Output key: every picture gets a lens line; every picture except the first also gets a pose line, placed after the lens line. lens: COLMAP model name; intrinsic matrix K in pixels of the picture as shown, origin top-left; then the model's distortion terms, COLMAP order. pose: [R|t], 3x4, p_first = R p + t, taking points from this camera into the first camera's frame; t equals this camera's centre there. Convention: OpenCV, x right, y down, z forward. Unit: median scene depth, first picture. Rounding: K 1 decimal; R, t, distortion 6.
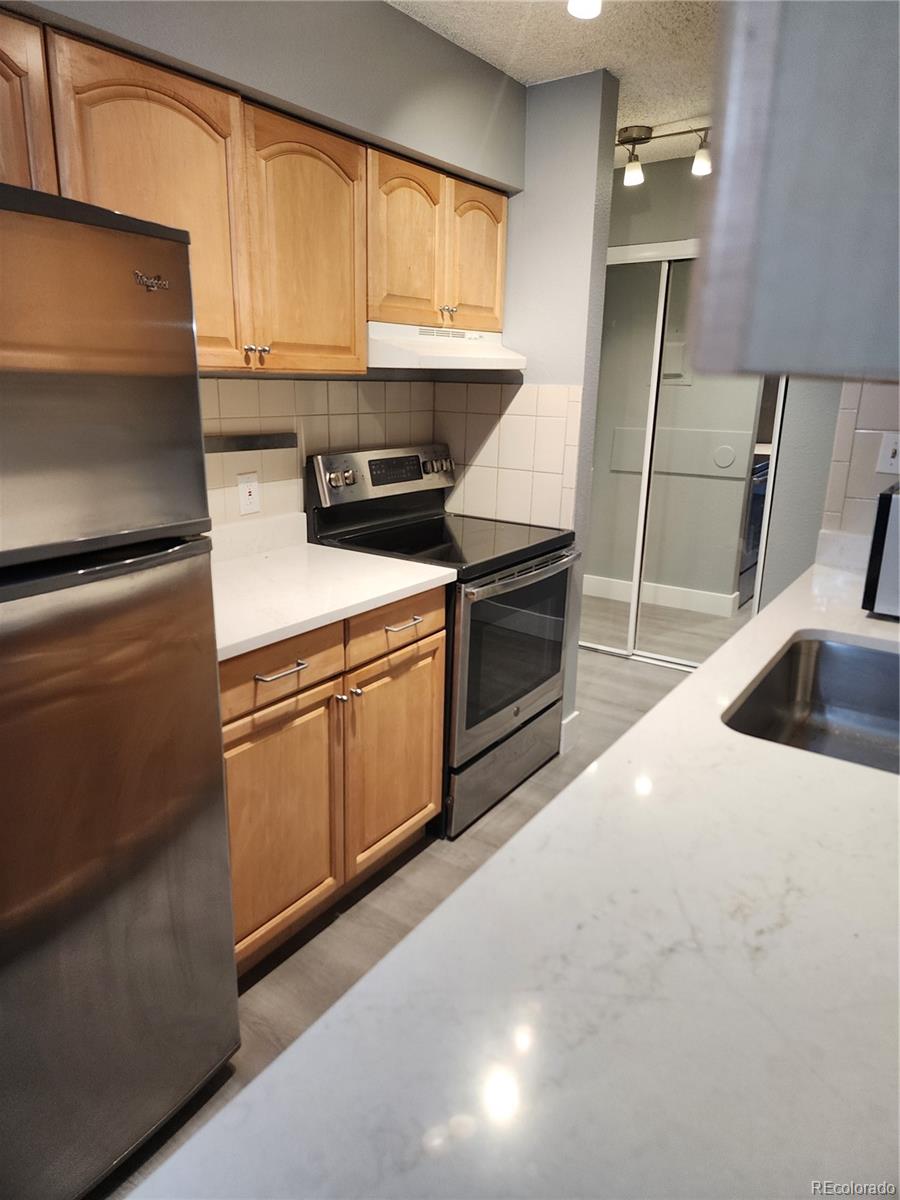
lens RADIAL K [[790.6, 0, 418.0], [0, 790.6, 594.3], [0, 0, 1]] dist [0.102211, -0.087114]
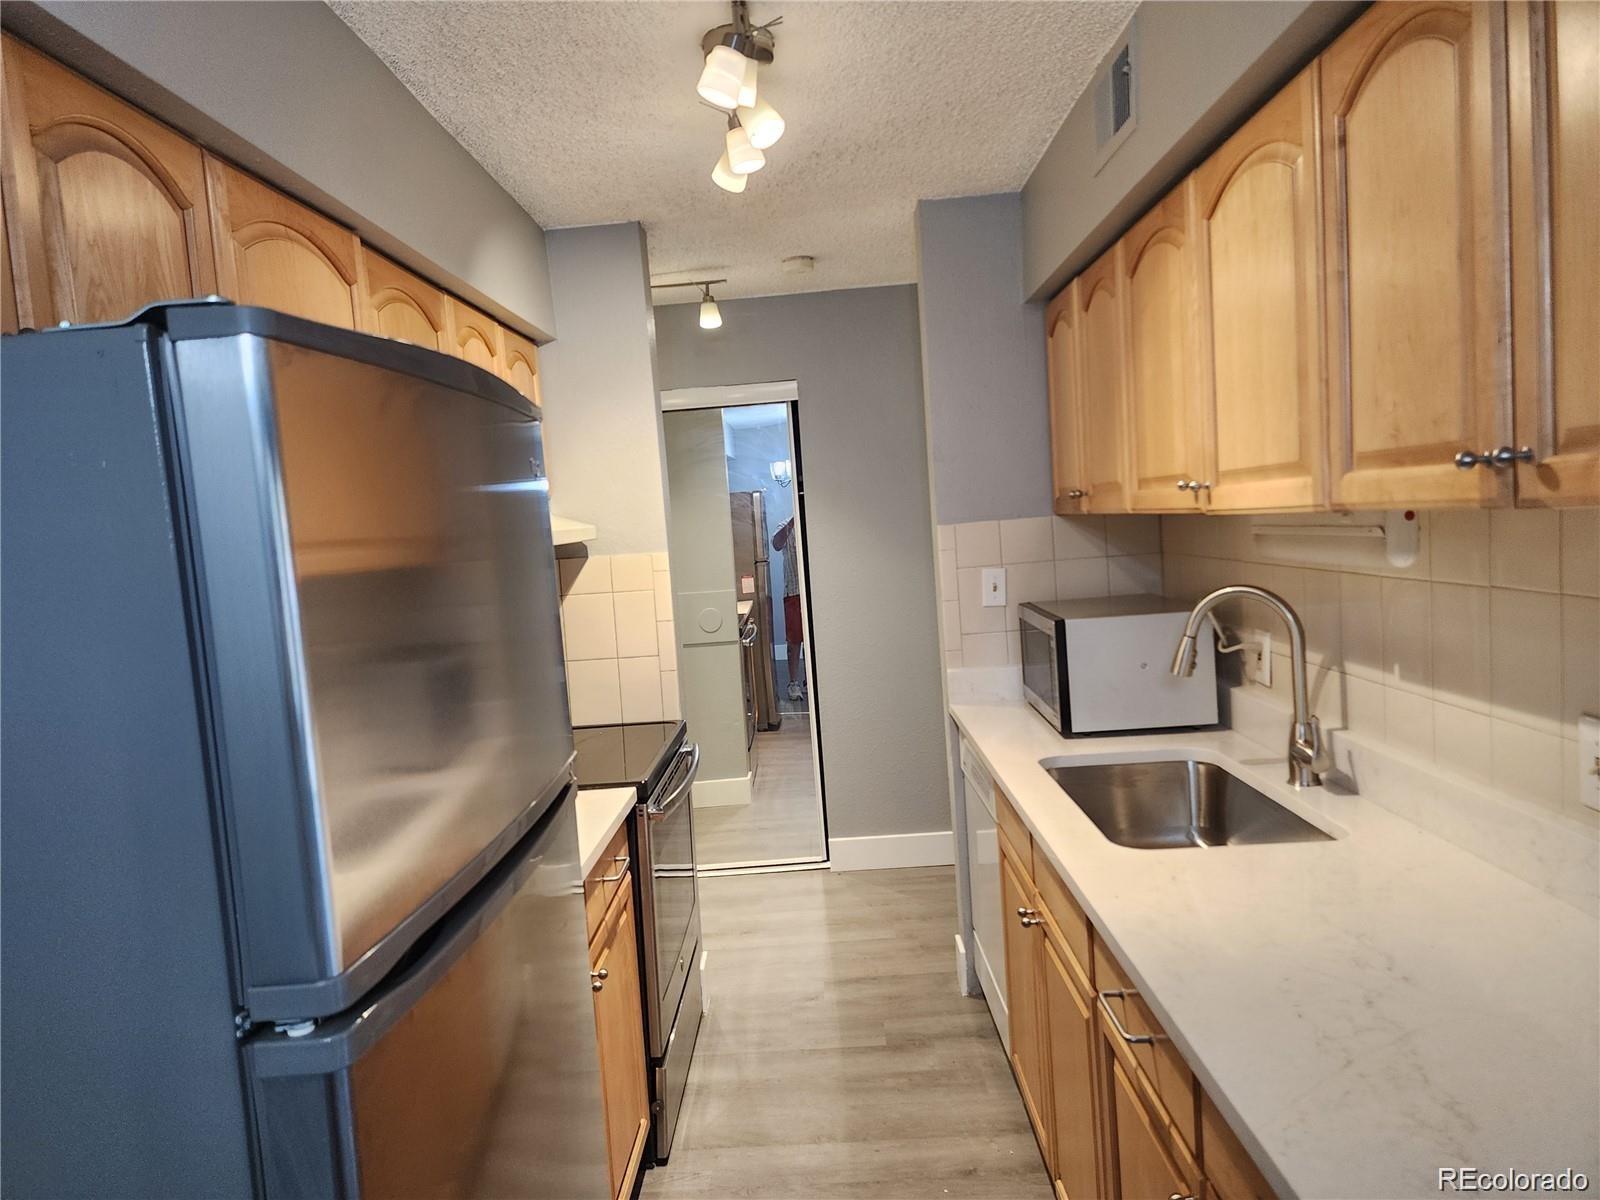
lens RADIAL K [[1054.2, 0, 803.0], [0, 1054.2, 615.2], [0, 0, 1]] dist [0.102211, -0.087114]
pose [[0.832818, -0.128152, 0.538508, -0.369806], [0.230204, 0.964899, -0.126396, -0.025225], [-0.503408, 0.229231, 0.833087, 0.003861]]
